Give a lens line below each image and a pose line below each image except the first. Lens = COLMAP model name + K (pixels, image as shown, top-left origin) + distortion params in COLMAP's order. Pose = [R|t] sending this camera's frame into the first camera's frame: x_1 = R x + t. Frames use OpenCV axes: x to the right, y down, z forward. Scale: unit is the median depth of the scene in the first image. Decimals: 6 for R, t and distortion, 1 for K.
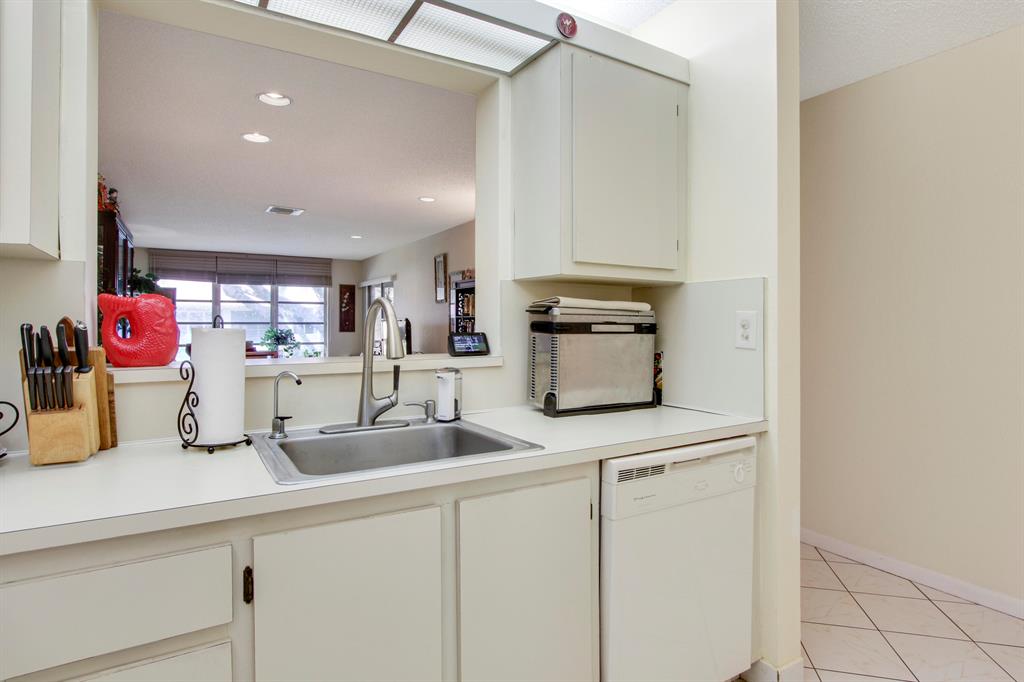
lens RADIAL K [[537.2, 0, 502.3], [0, 537.2, 322.7], [0, 0, 1]] dist [-0.018574, 0.001352]
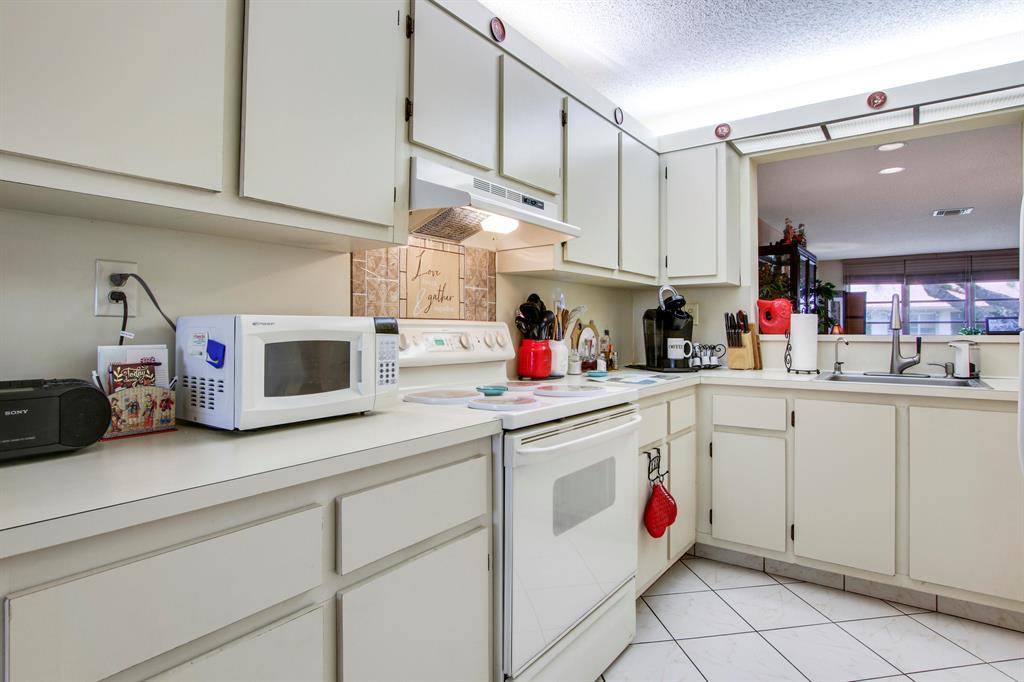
lens RADIAL K [[543.3, 0, 514.3], [0, 543.3, 330.9], [0, 0, 1]] dist [-0.018992, 0.001742]
pose [[0.390906, 0.004471, -0.920420, 0.682093], [0.002600, 0.999979, 0.005962, 0.042478], [0.920427, -0.004724, 0.390886, -0.597258]]
